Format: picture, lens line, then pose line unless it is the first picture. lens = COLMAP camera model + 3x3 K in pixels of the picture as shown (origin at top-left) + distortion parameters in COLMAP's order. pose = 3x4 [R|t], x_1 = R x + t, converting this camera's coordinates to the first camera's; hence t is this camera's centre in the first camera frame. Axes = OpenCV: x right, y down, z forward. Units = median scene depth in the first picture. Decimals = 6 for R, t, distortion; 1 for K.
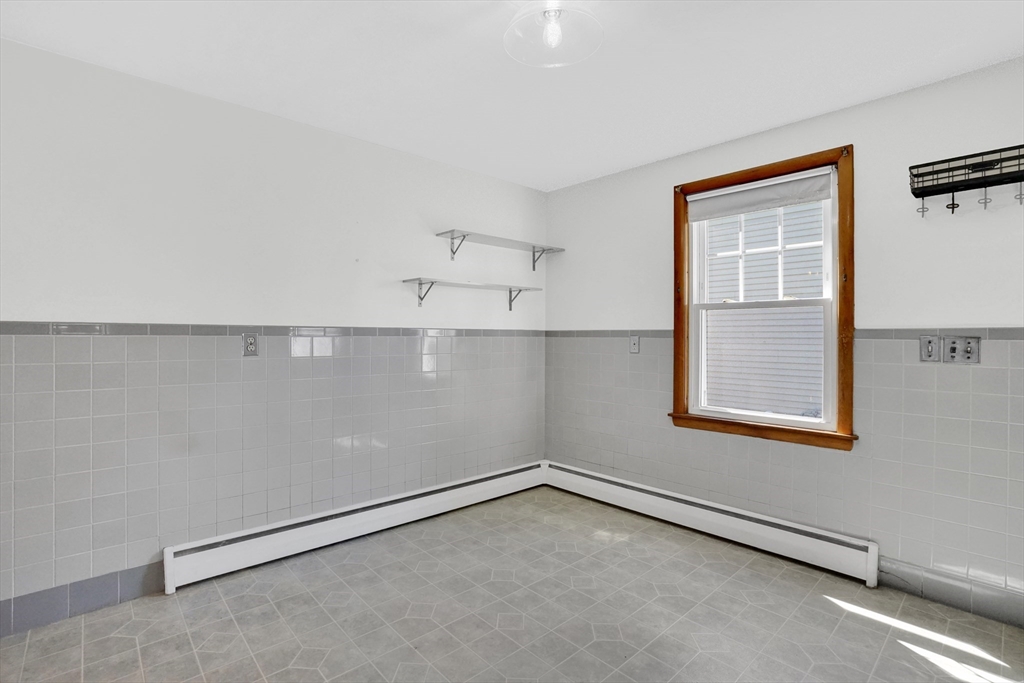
lens RADIAL K [[470.7, 0, 505.8], [0, 470.7, 334.7], [0, 0, 1]] dist [-0.065634, 0.023993]
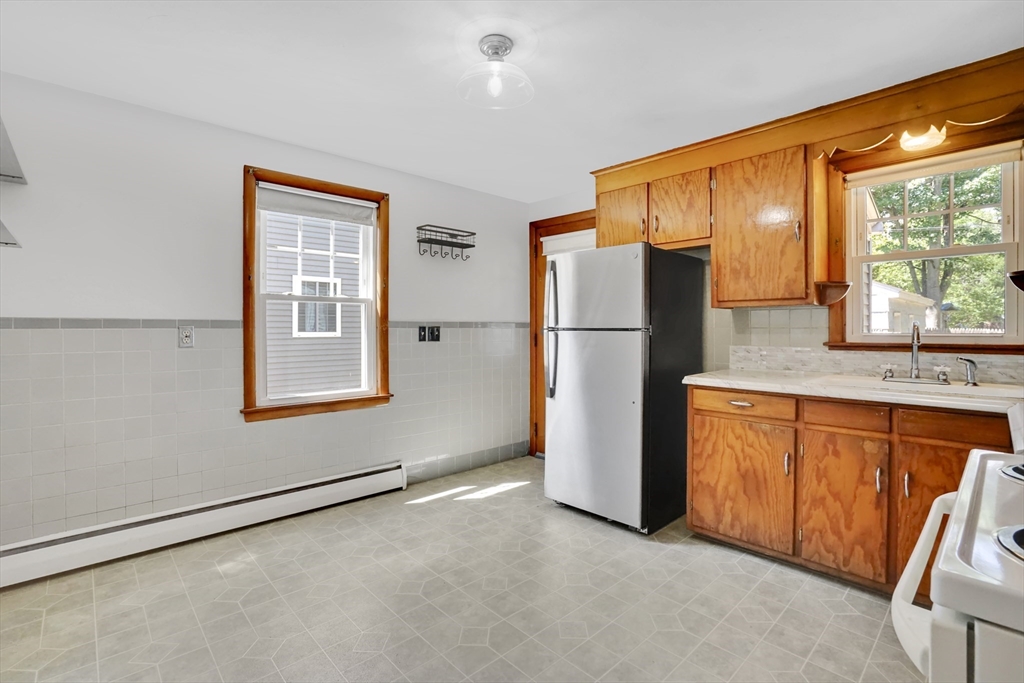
lens RADIAL K [[475.1, 0, 507.2], [0, 475.1, 329.0], [0, 0, 1]] dist [-0.065022, 0.024725]
pose [[-0.008178, -0.009700, 0.999920, -0.708244], [-0.003573, 0.999947, 0.009671, -0.003362], [-0.999960, -0.003493, -0.008212, 0.594445]]
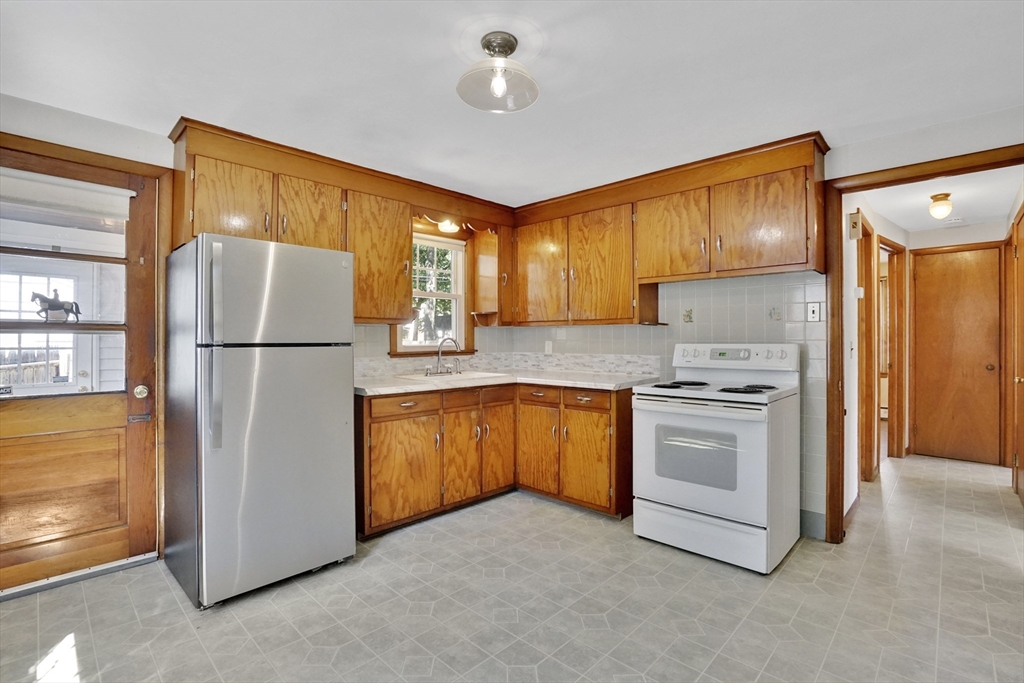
lens RADIAL K [[484.6, 0, 509.4], [0, 484.6, 333.2], [0, 0, 1]] dist [-0.068348, 0.026472]
pose [[-0.997317, -0.007008, -0.072870, 0.088161], [-0.005940, 0.999872, -0.014872, -0.003438], [0.072965, -0.014399, -0.997231, 1.329941]]
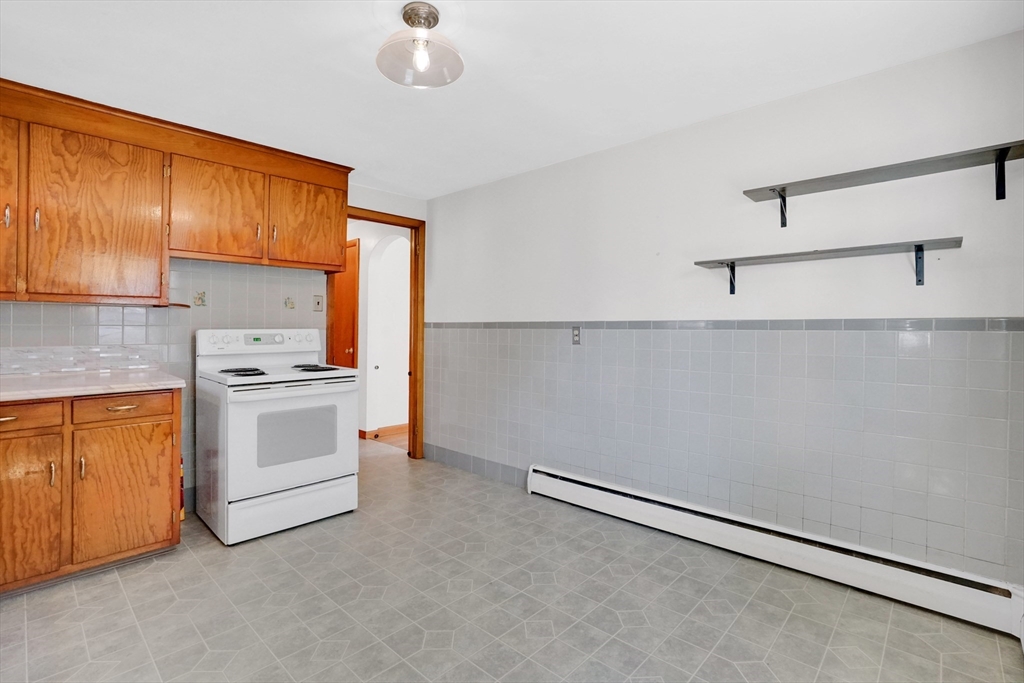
lens RADIAL K [[476.4, 0, 517.8], [0, 476.4, 333.3], [0, 0, 1]] dist [-0.061083, 0.023595]
pose [[0.103597, 0.006652, -0.994597, 0.766878], [-0.000817, 0.999978, 0.006603, 0.005094], [0.994619, 0.000128, 0.103601, 0.684702]]
